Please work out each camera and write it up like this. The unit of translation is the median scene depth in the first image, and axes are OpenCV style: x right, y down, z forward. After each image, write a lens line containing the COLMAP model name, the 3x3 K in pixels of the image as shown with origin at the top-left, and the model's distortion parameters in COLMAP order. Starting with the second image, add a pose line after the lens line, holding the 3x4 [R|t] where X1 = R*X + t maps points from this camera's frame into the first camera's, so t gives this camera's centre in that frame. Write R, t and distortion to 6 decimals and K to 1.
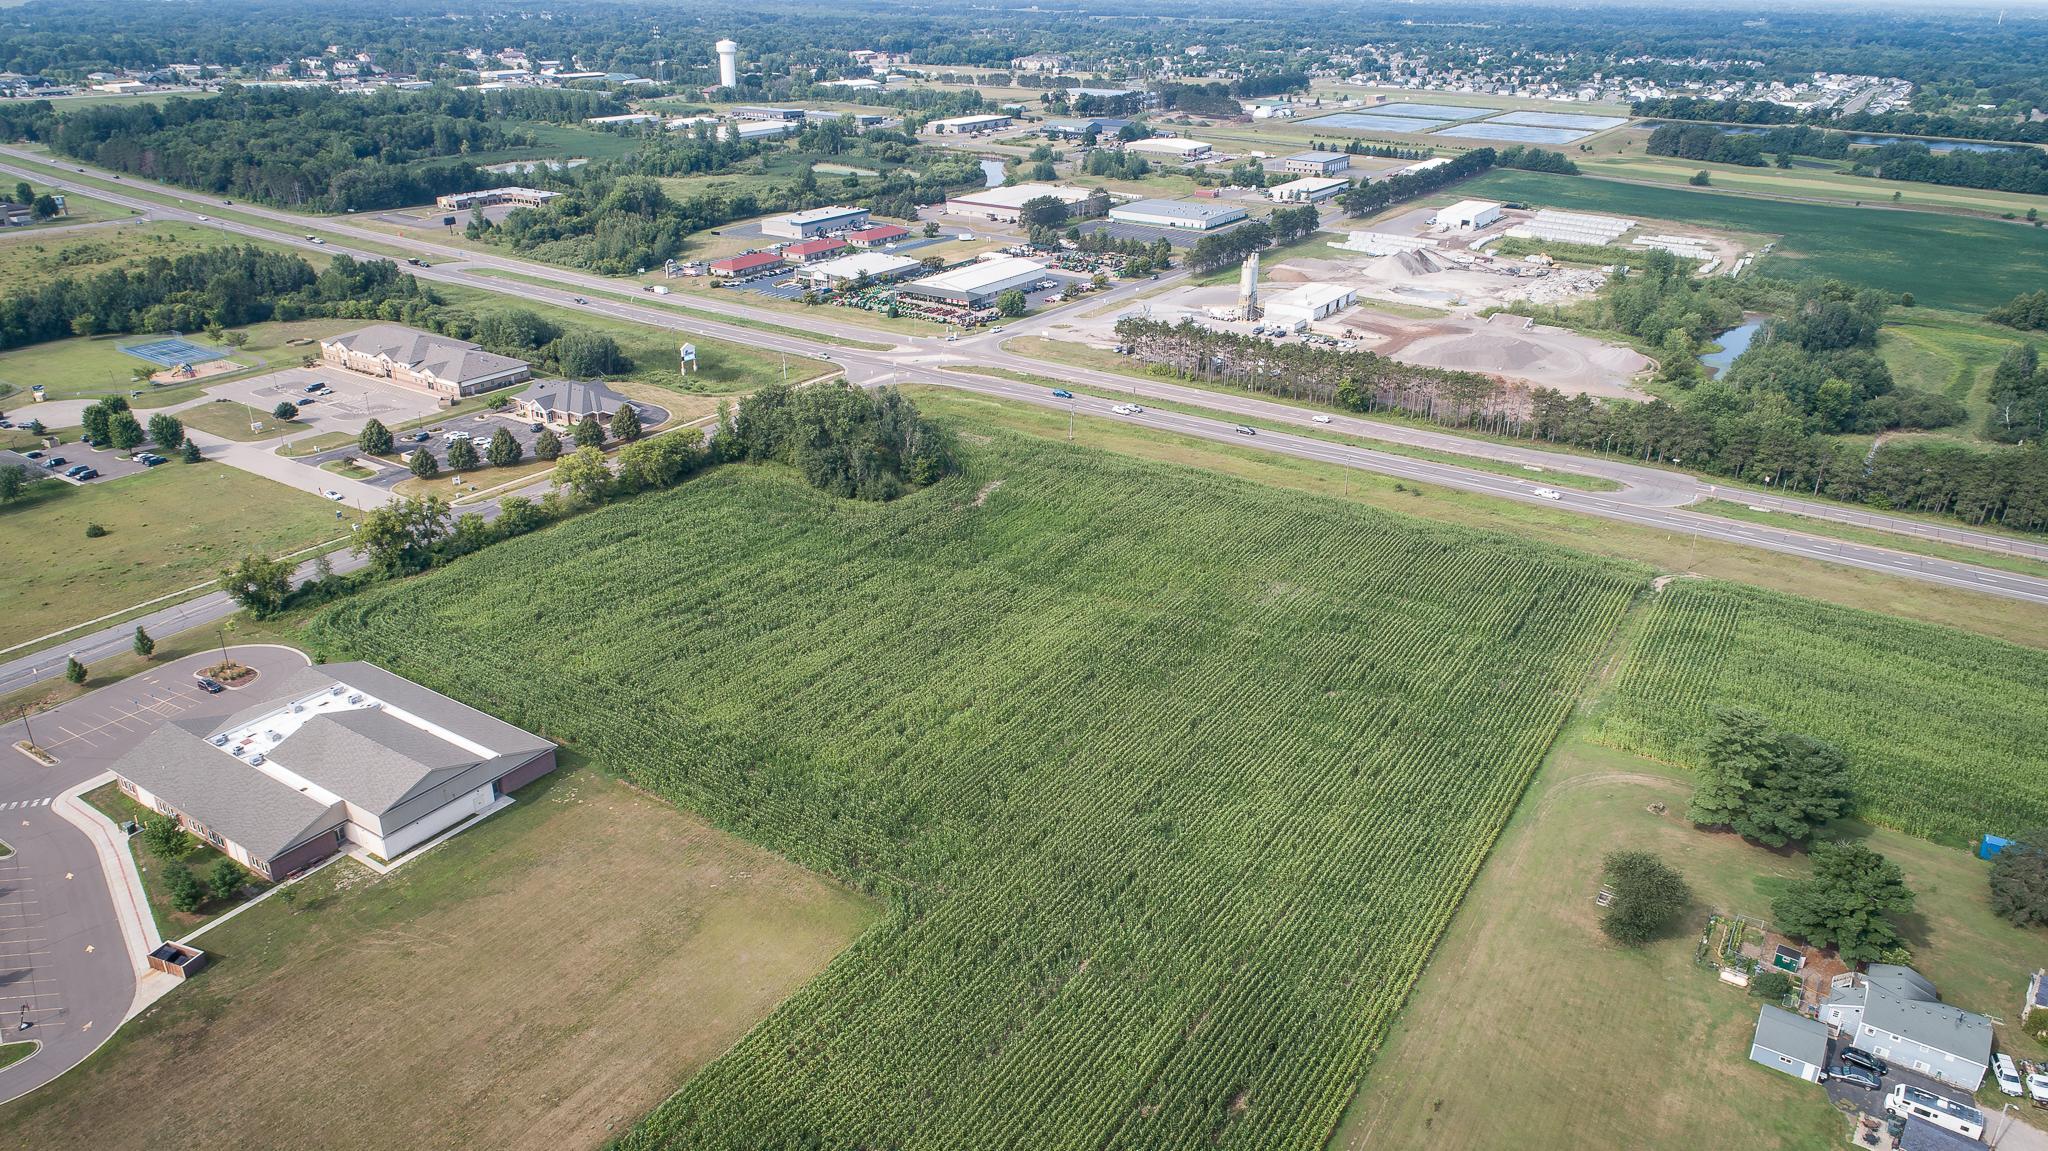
lens RADIAL K [[1376.6, 0, 1026.6], [0, 1376.6, 579.8], [0, 0, 1]] dist [-0.019593, 0.010055]
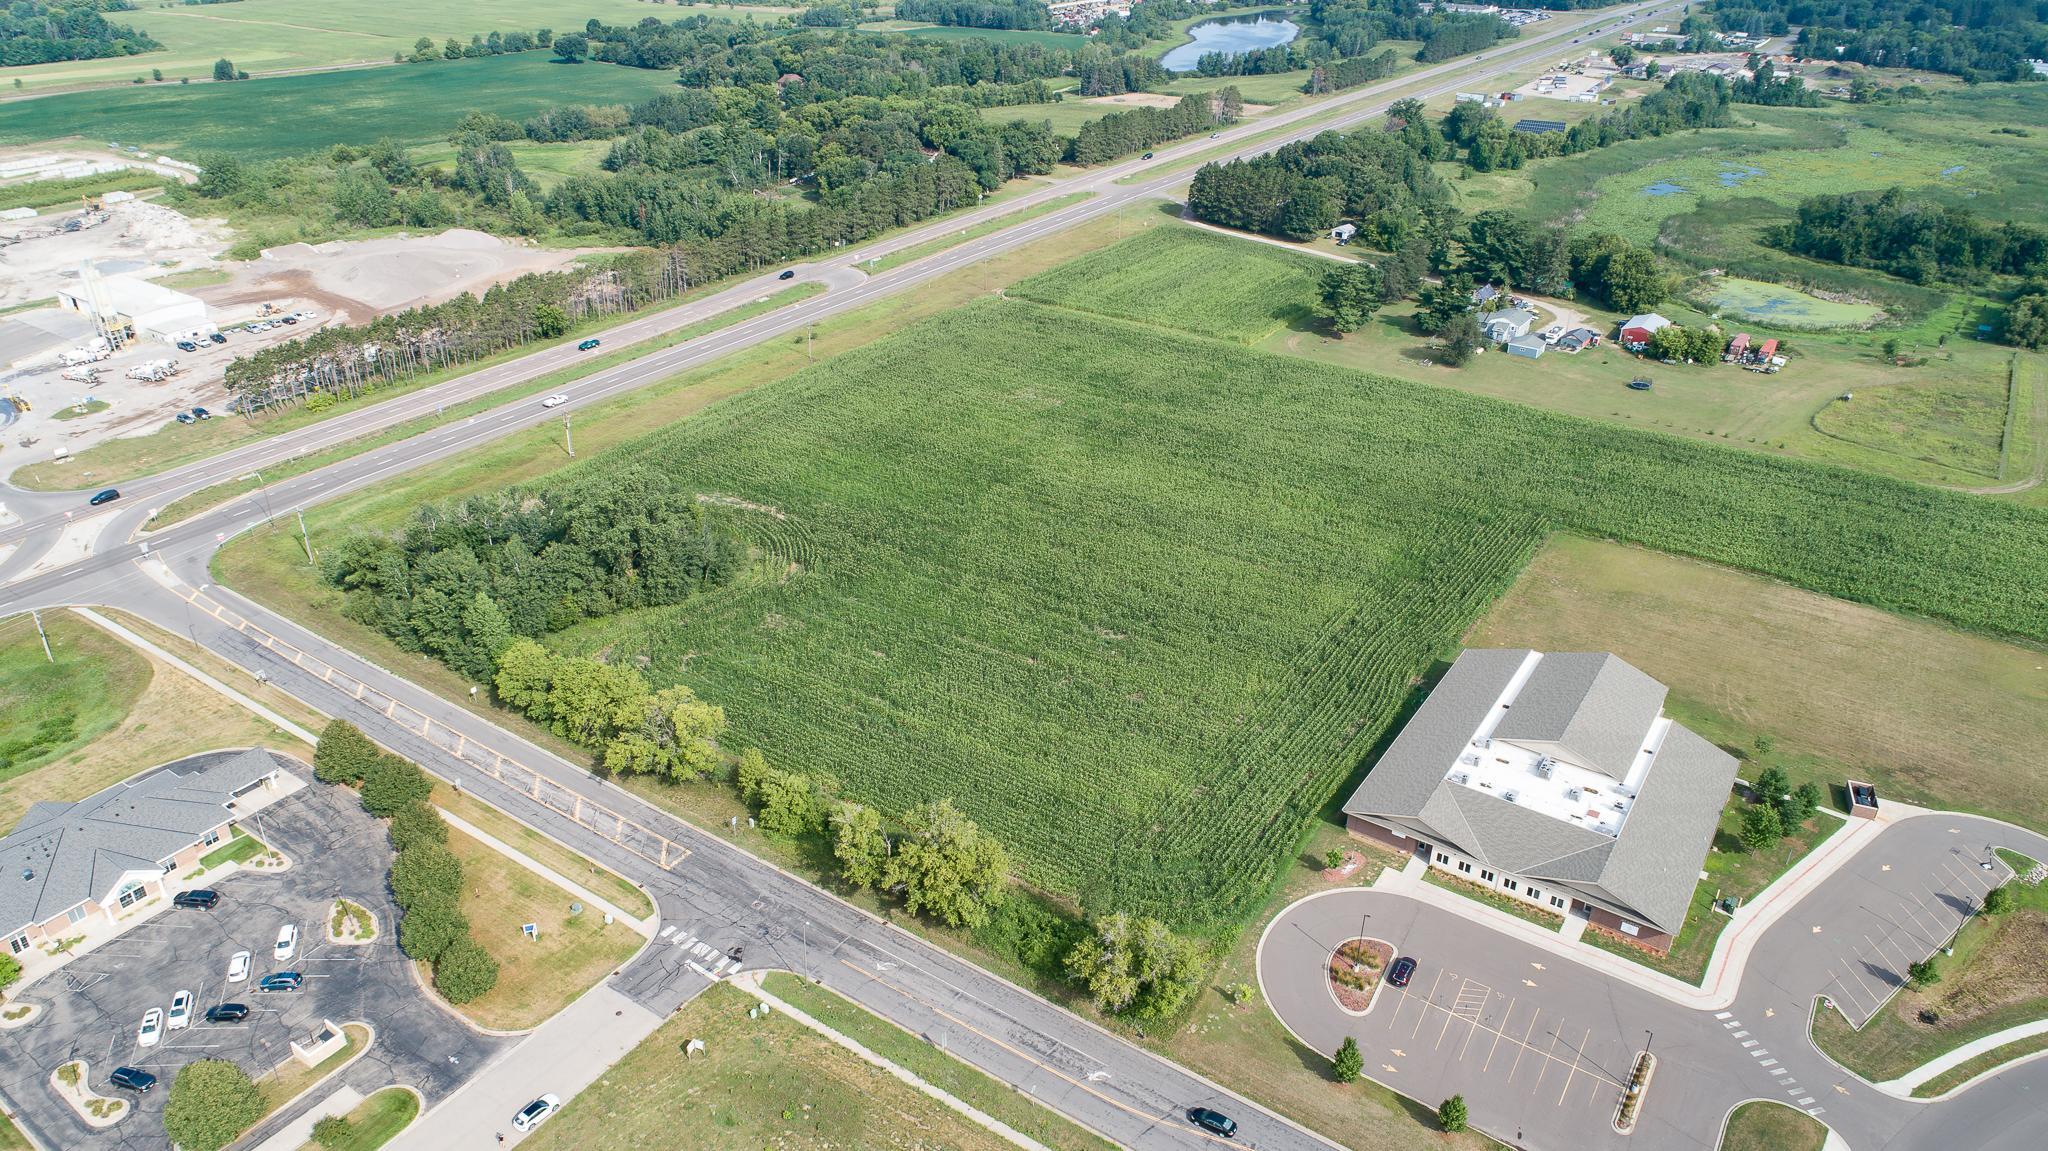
lens RADIAL K [[1376.6, 0, 1026.6], [0, 1376.6, 579.8], [0, 0, 1]] dist [-0.019593, 0.010055]
pose [[0.017687, -0.479290, 0.877478, -0.695262], [0.399305, 0.807976, 0.433278, -0.282387], [-0.916647, 0.342719, 0.205673, 0.607723]]
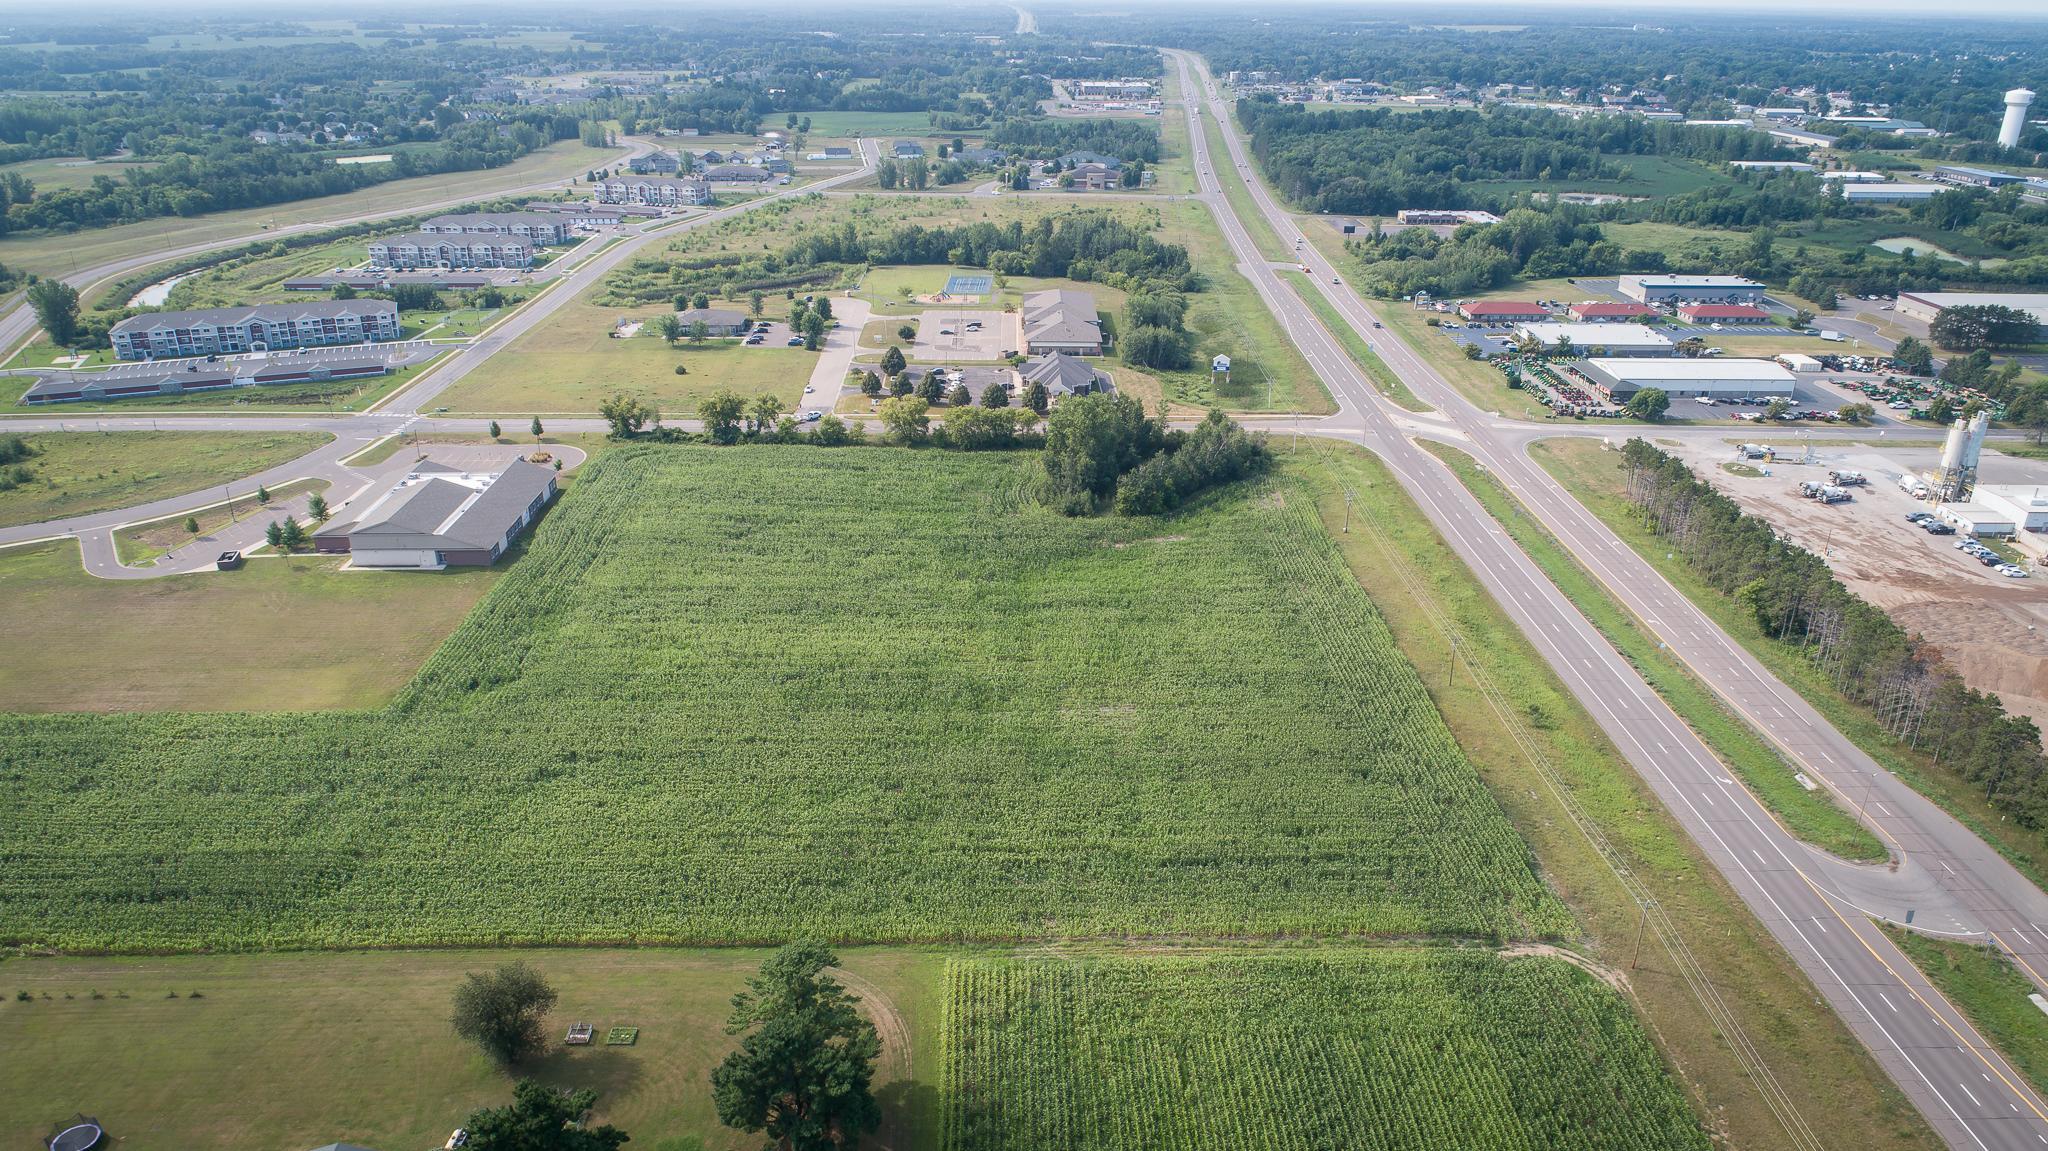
lens RADIAL K [[1376.6, 0, 1026.6], [0, 1376.6, 579.8], [0, 0, 1]] dist [-0.019593, 0.010055]
pose [[0.566469, 0.320445, -0.759229, 0.576255], [-0.336188, 0.931011, 0.142114, -0.128257], [0.752390, 0.174741, 0.635118, 0.303341]]
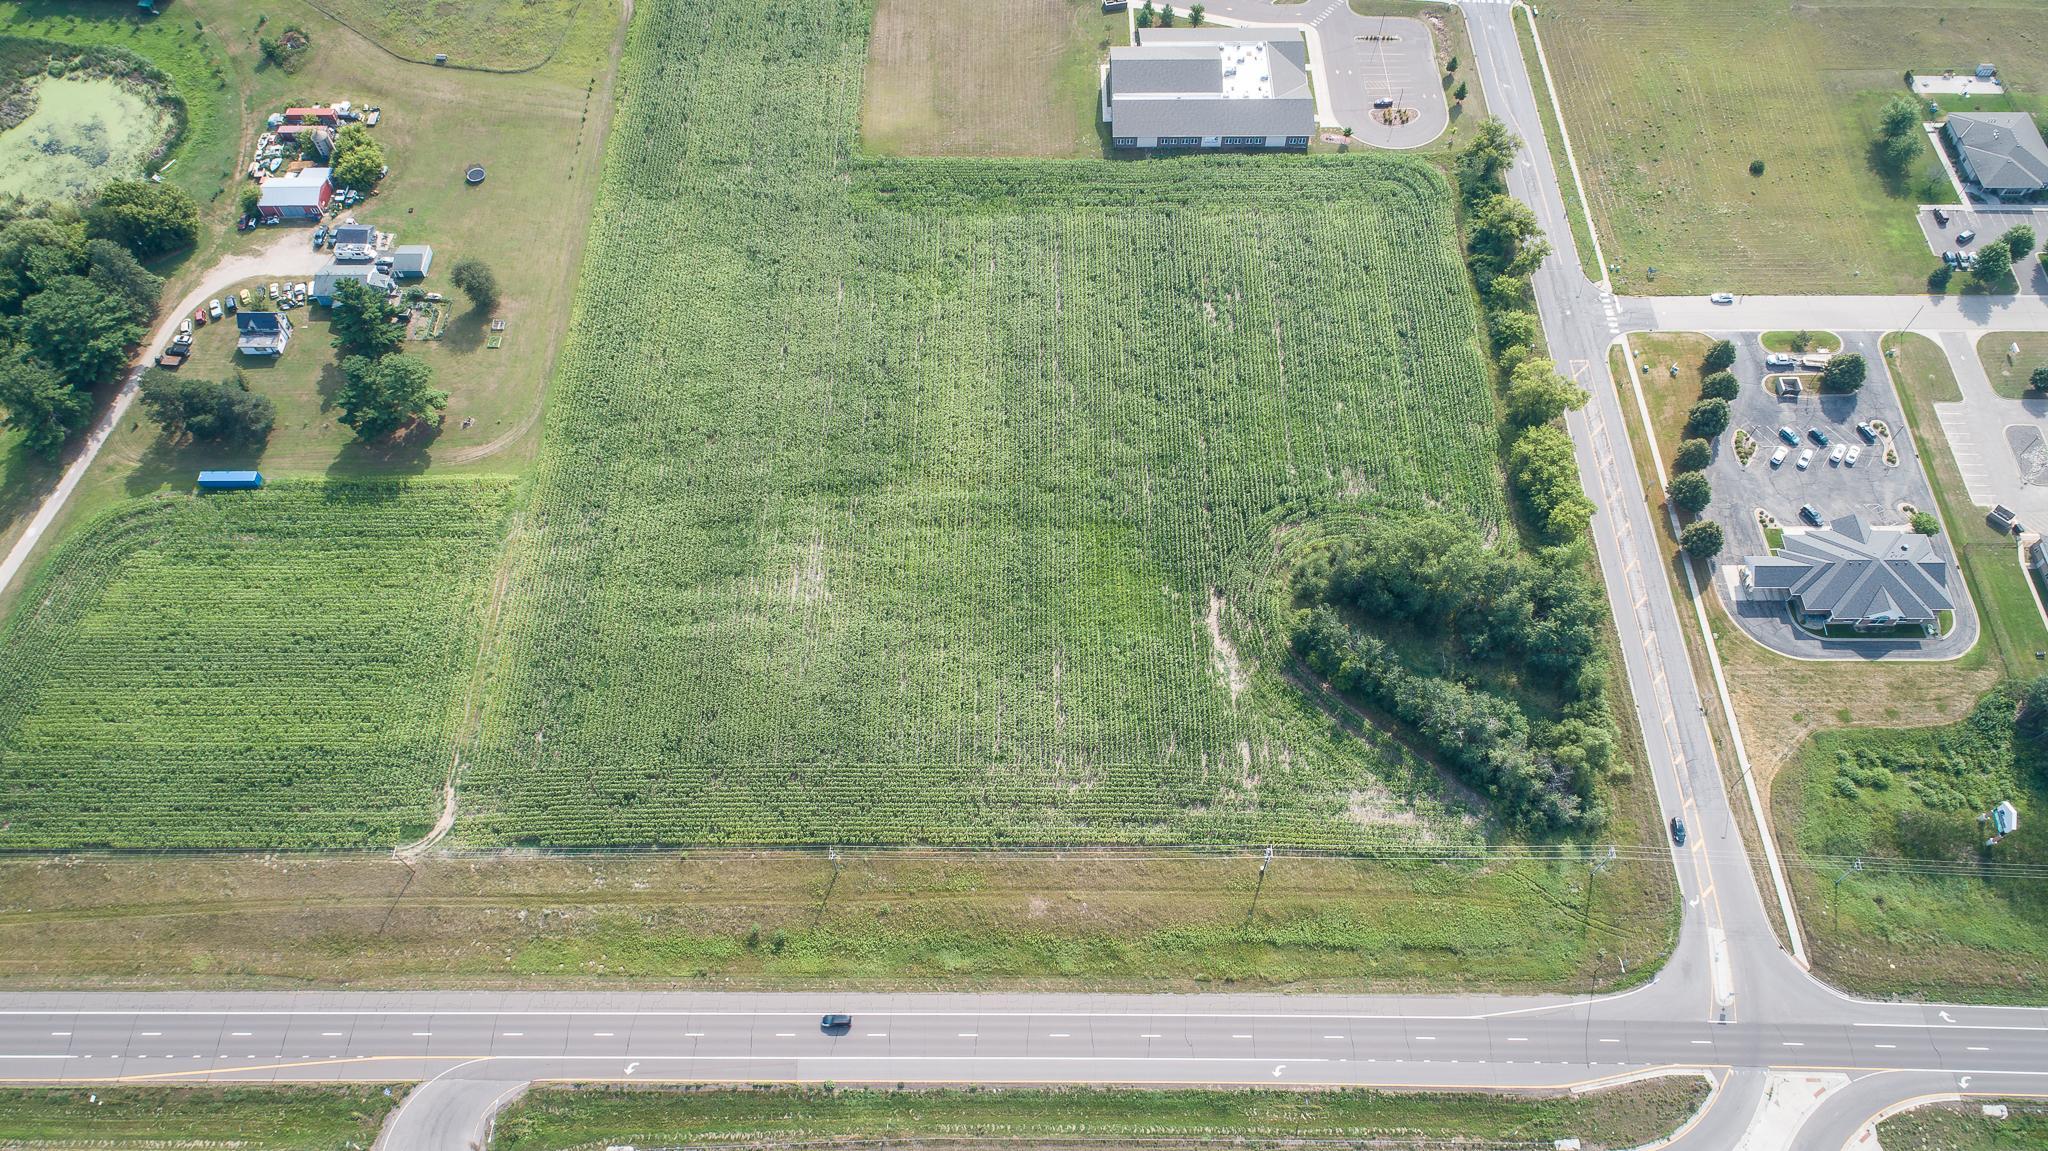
lens RADIAL K [[1409.0, 0, 1024.0], [0, 1409.0, 575.5], [0, 0, 1]] dist [-0.015688, 0.009165]
pose [[-0.839651, 0.460536, -0.287911, 0.259814], [-0.222053, 0.192687, 0.955805, -0.757244], [0.495659, 0.866475, -0.059526, 0.846474]]
